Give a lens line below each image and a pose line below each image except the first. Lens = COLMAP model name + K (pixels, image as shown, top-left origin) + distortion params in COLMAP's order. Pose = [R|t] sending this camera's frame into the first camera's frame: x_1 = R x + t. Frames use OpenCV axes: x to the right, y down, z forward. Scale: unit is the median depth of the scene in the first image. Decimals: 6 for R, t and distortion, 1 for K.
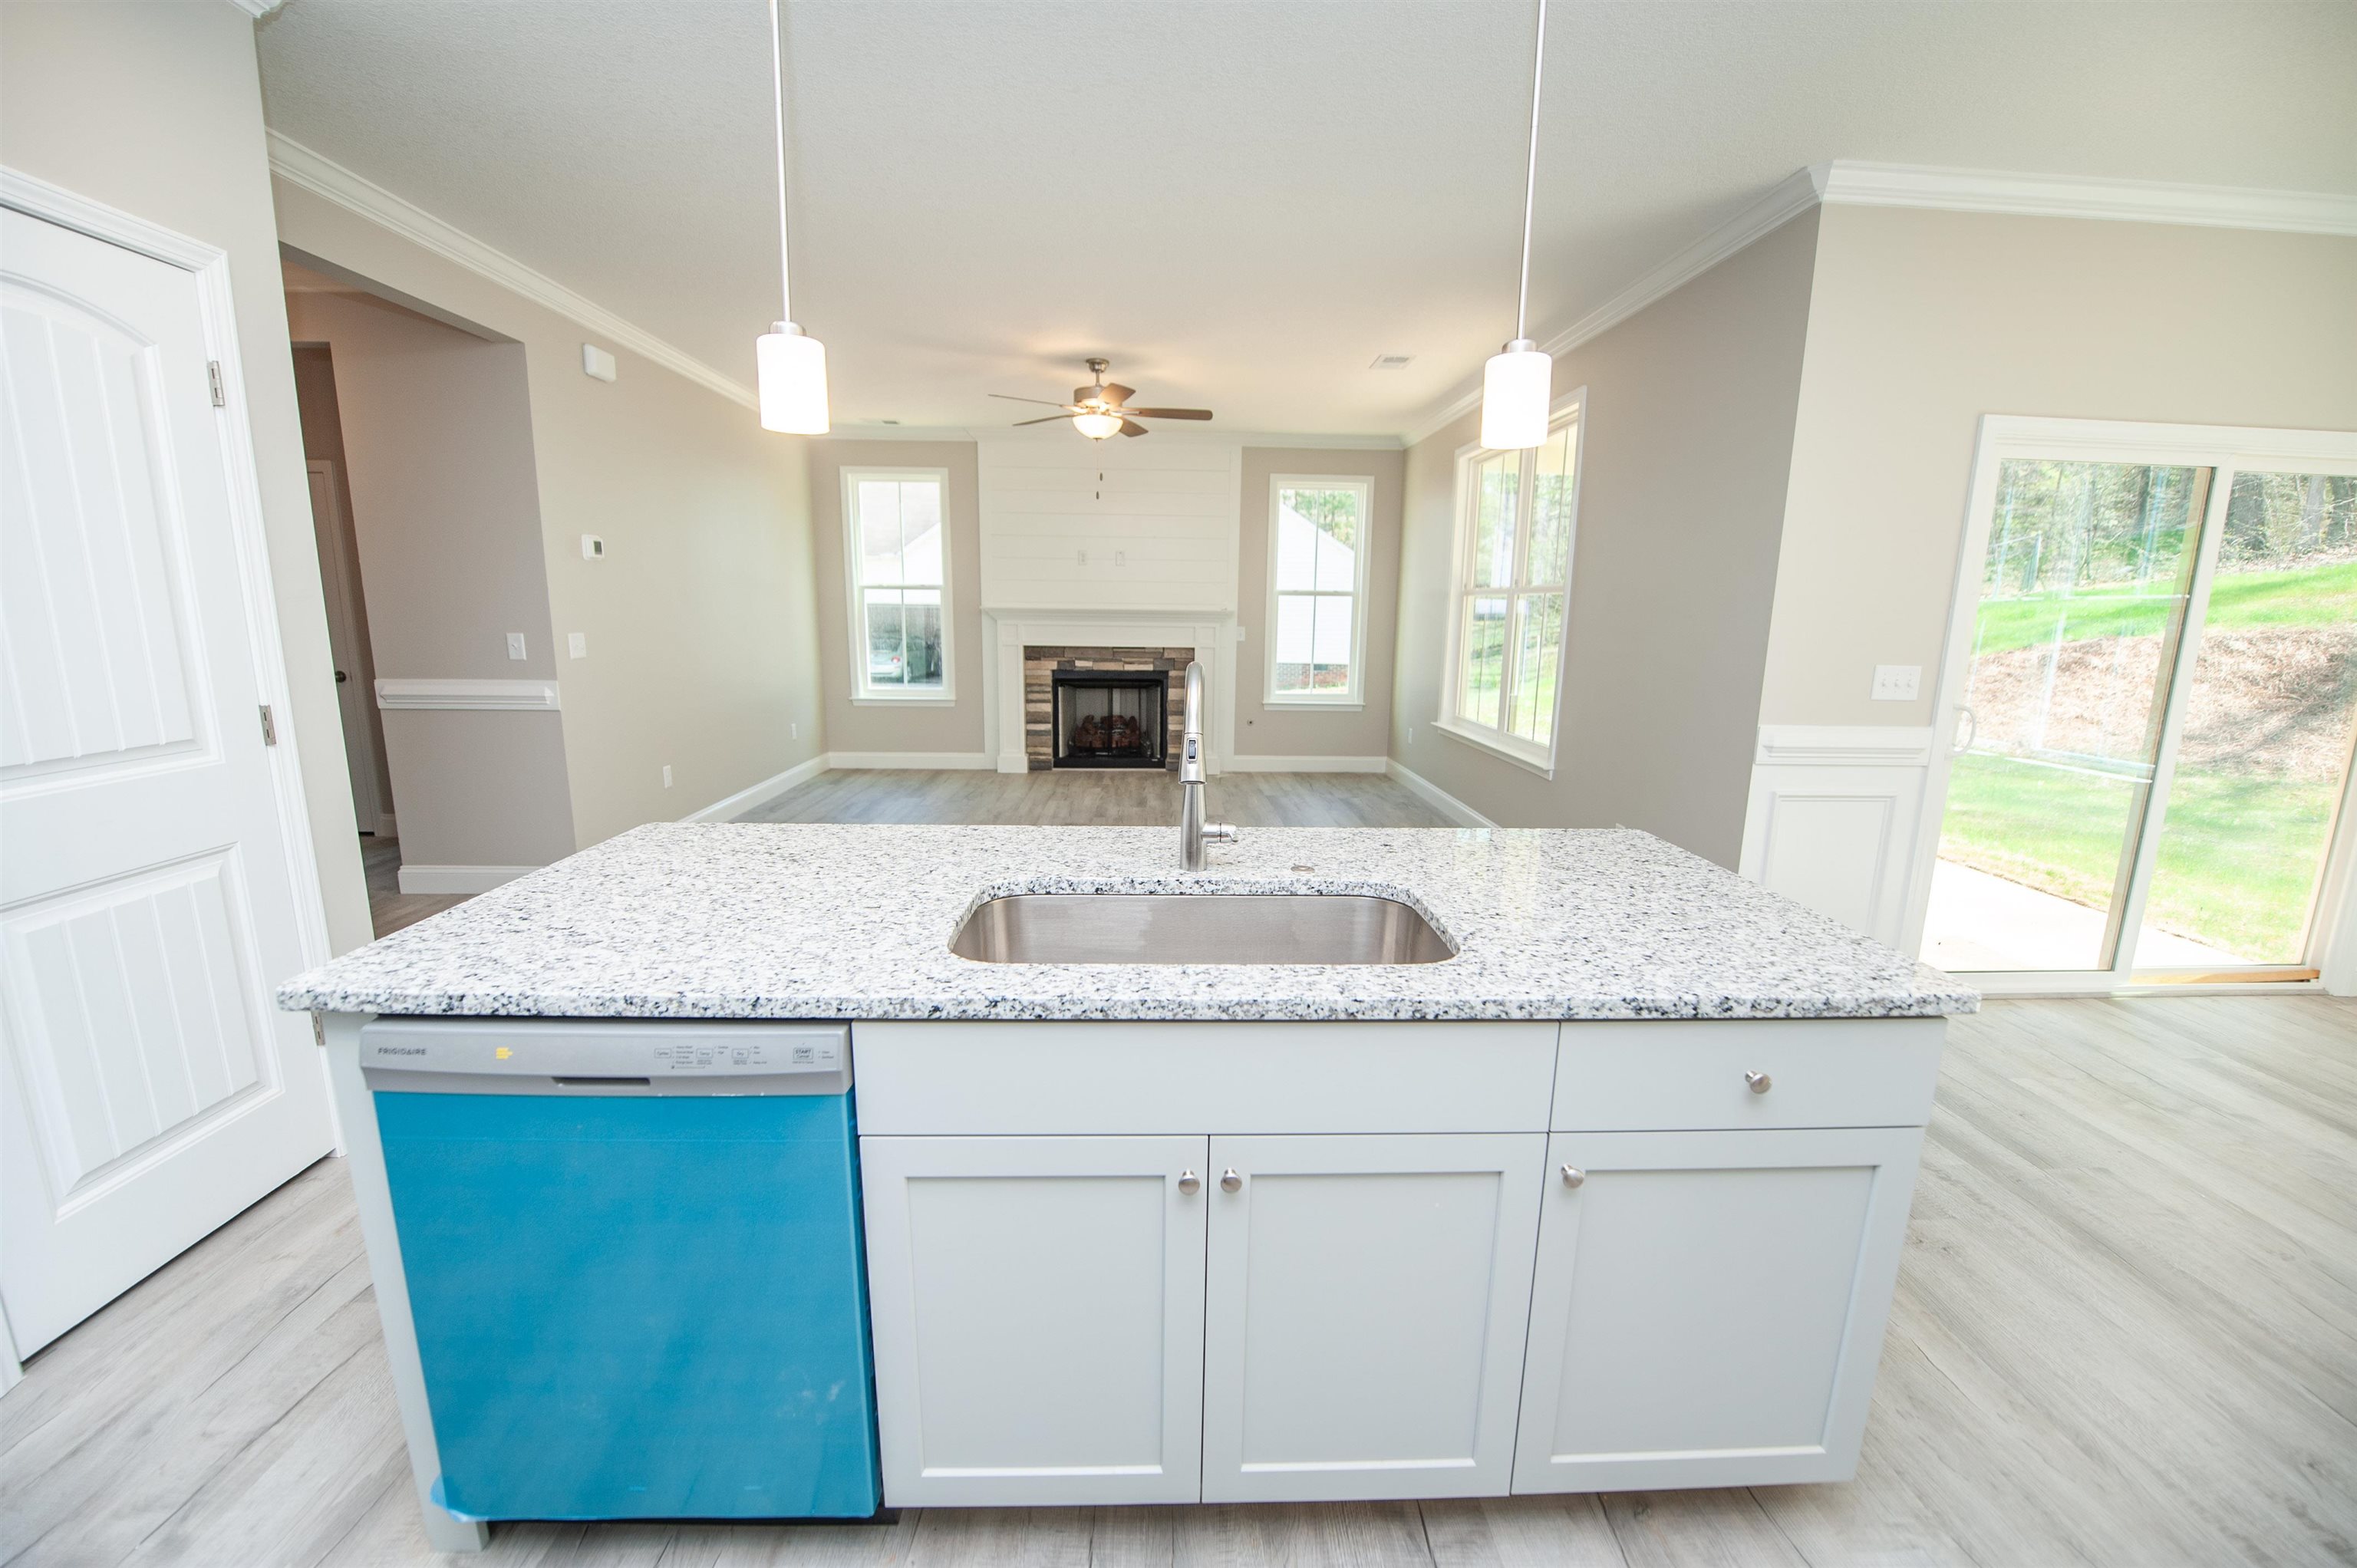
lens RADIAL K [[948.2, 0, 1179.8], [0, 948.2, 785.9], [0, 0, 1]] dist [-0.018960, -0.001939]
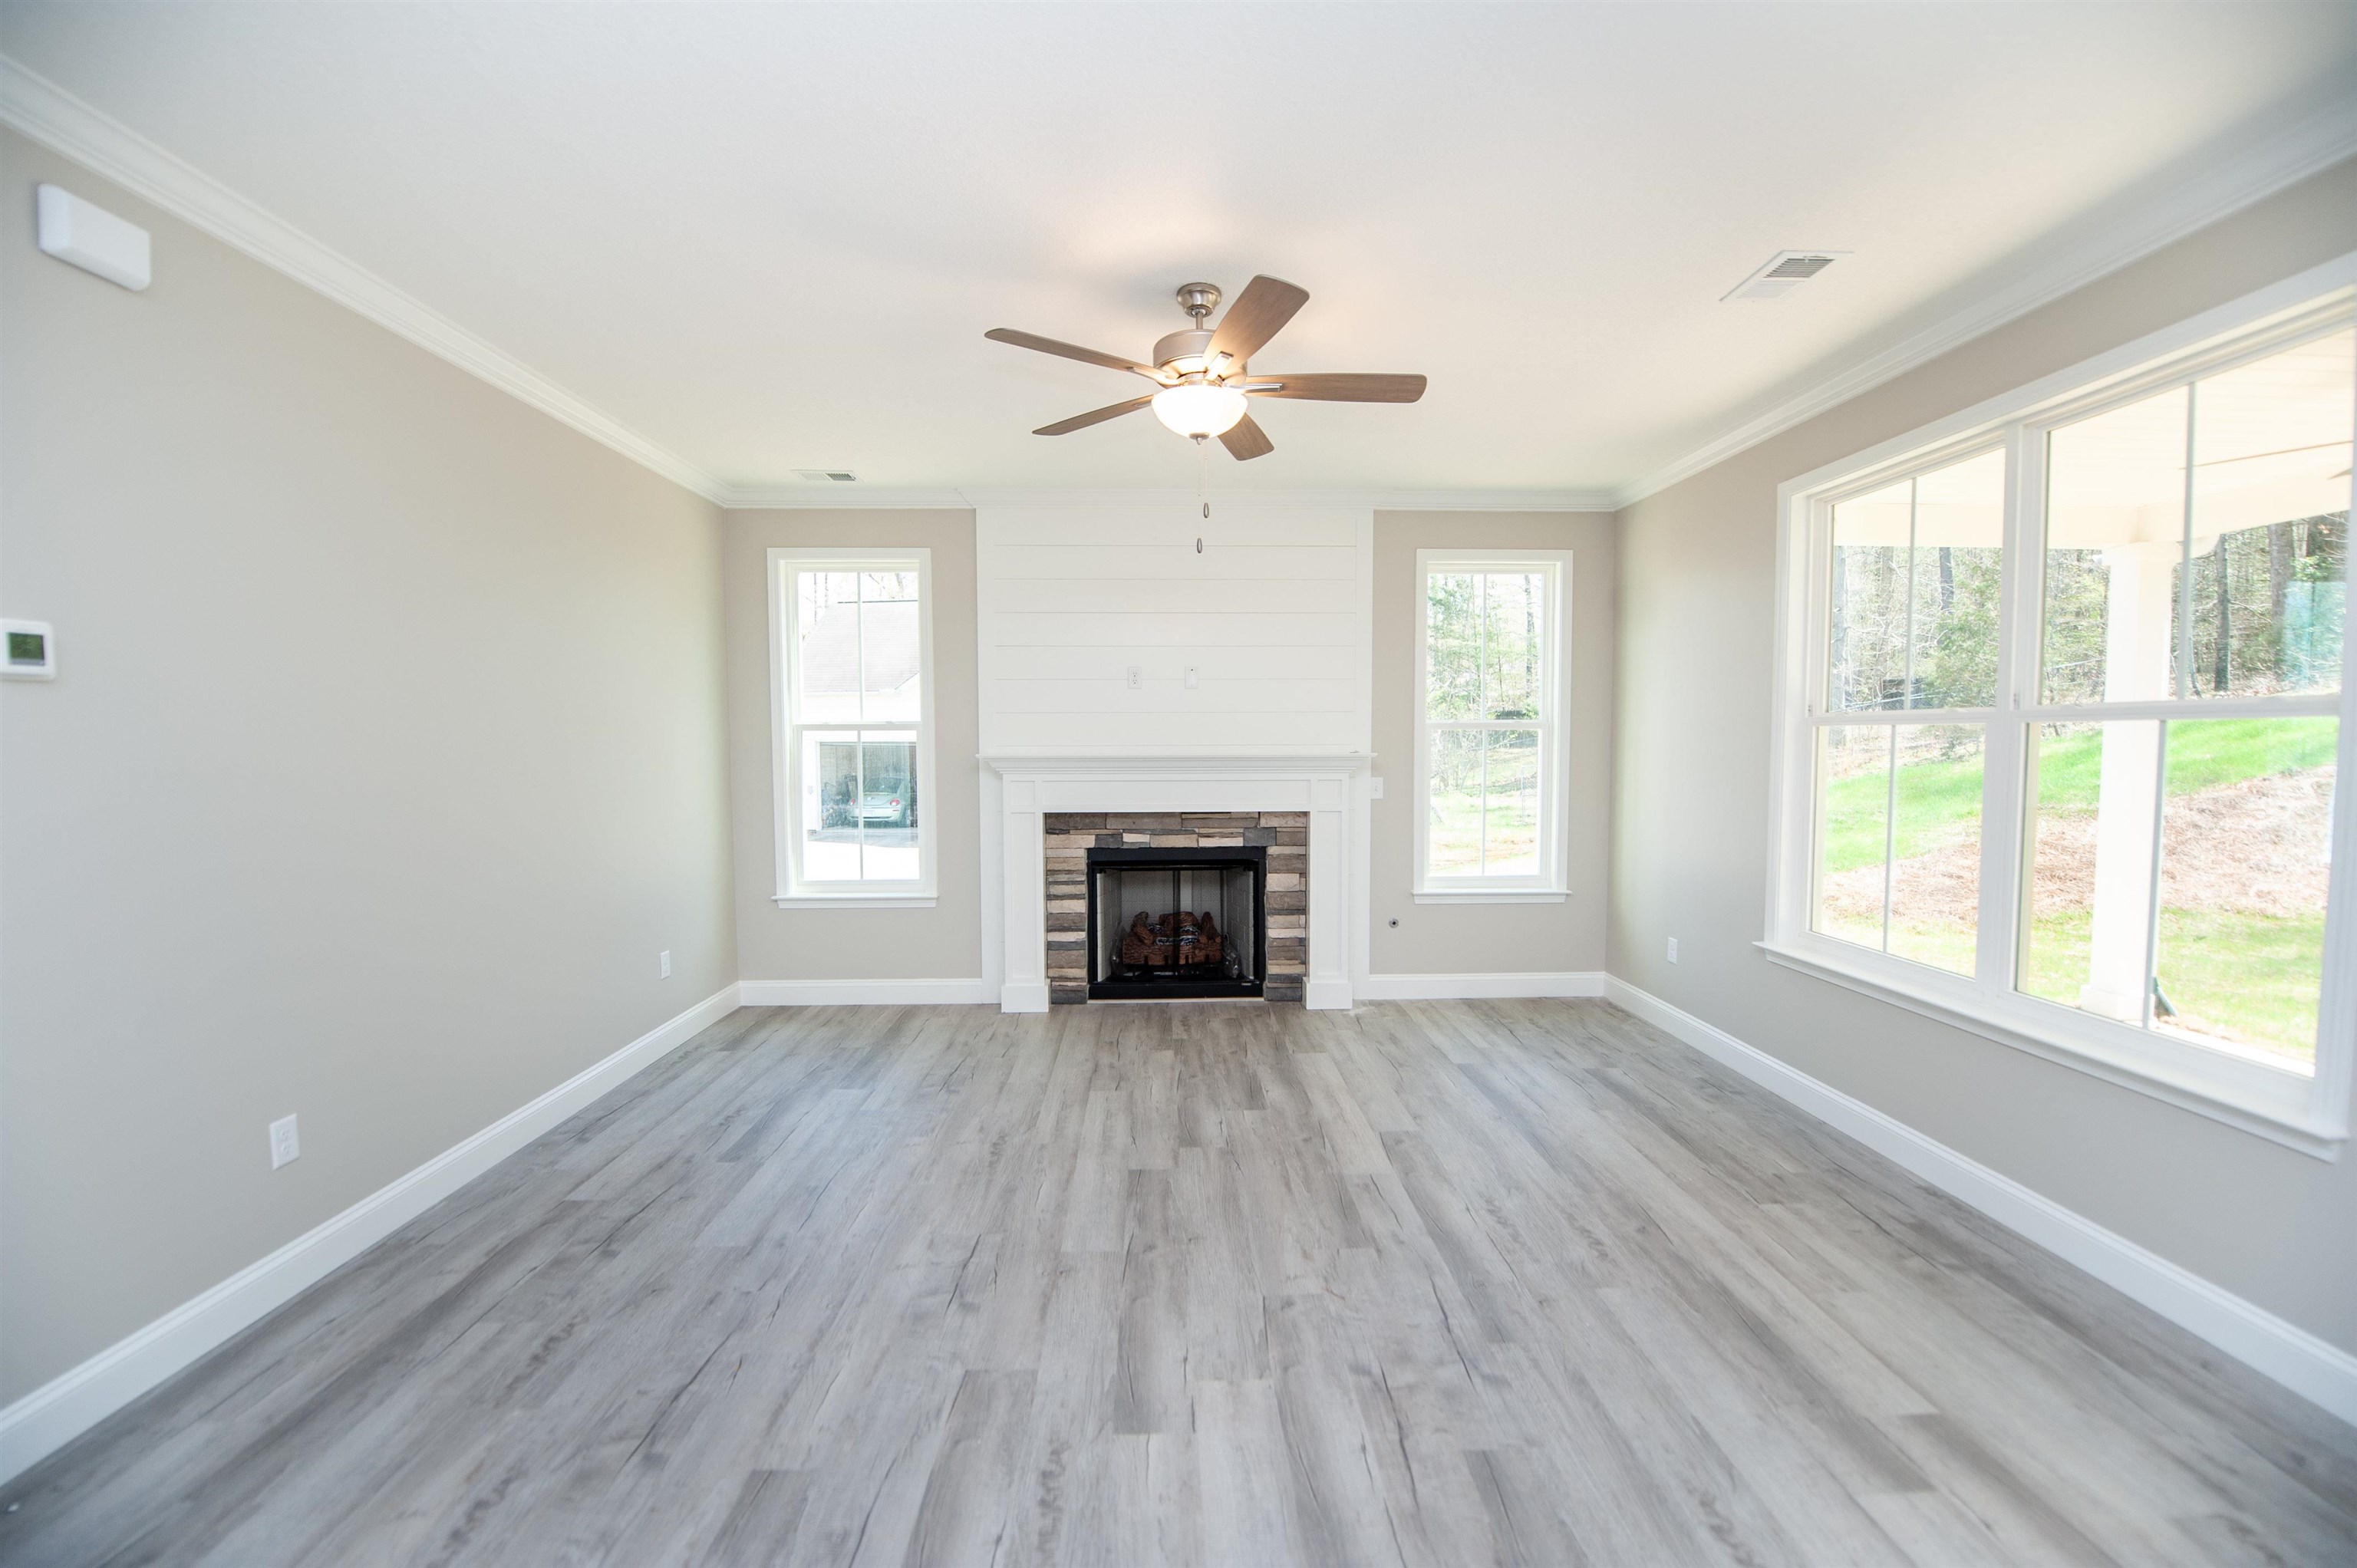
lens RADIAL K [[948.2, 0, 1185.5], [0, 948.2, 780.6], [0, 0, 1]] dist [-0.018960, -0.001939]
pose [[0.999850, -0.017261, -0.001659, -0.065624], [0.016853, 0.989831, -0.141247, -0.075470], [0.004080, 0.141198, 0.989973, 0.353306]]
